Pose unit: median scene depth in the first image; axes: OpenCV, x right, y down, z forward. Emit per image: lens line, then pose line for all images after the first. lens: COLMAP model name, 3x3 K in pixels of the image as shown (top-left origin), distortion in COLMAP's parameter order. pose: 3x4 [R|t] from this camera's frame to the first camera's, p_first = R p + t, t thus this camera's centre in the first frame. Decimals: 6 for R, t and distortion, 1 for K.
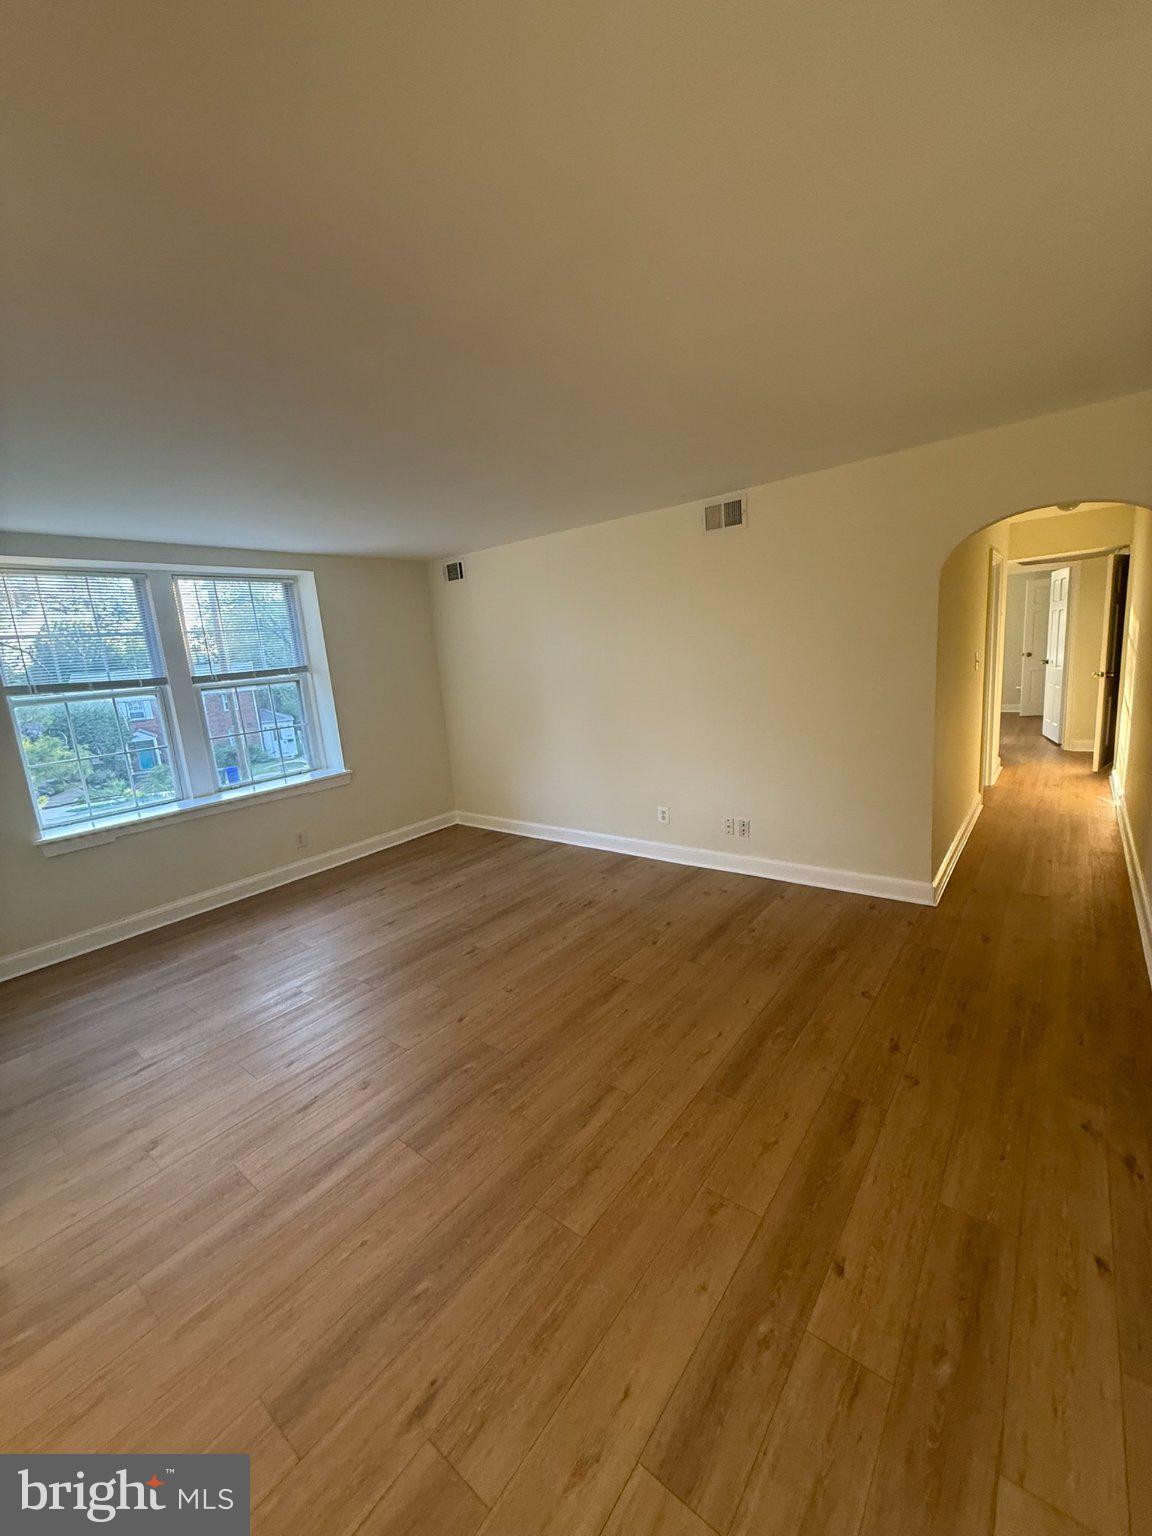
lens RADIAL K [[618.3, 0, 578.7], [0, 618.3, 767.5], [0, 0, 1]] dist [-0.004025, -0.000002]
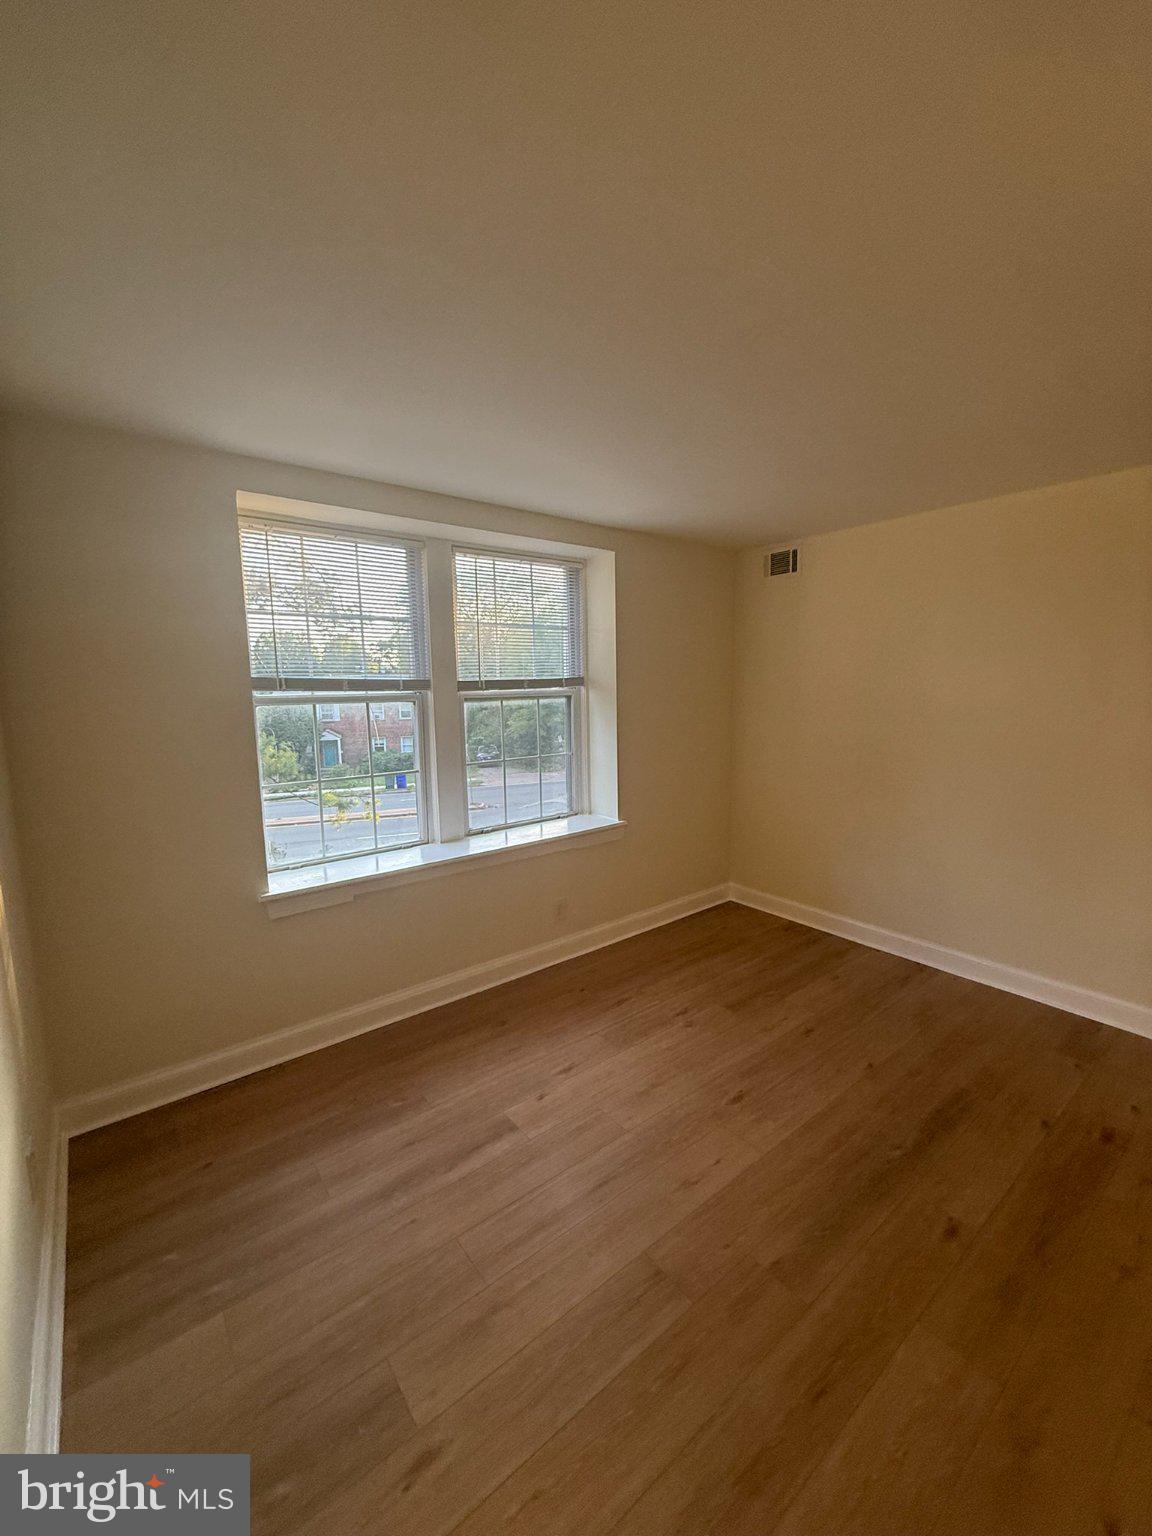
lens RADIAL K [[618.3, 0, 574.4], [0, 618.3, 767.1], [0, 0, 1]] dist [-0.004025, -0.000002]
pose [[0.969840, 0.093295, -0.225180, -0.269347], [-0.103615, 0.994021, -0.034432, -0.028263], [0.220621, 0.056725, 0.973709, 0.265297]]
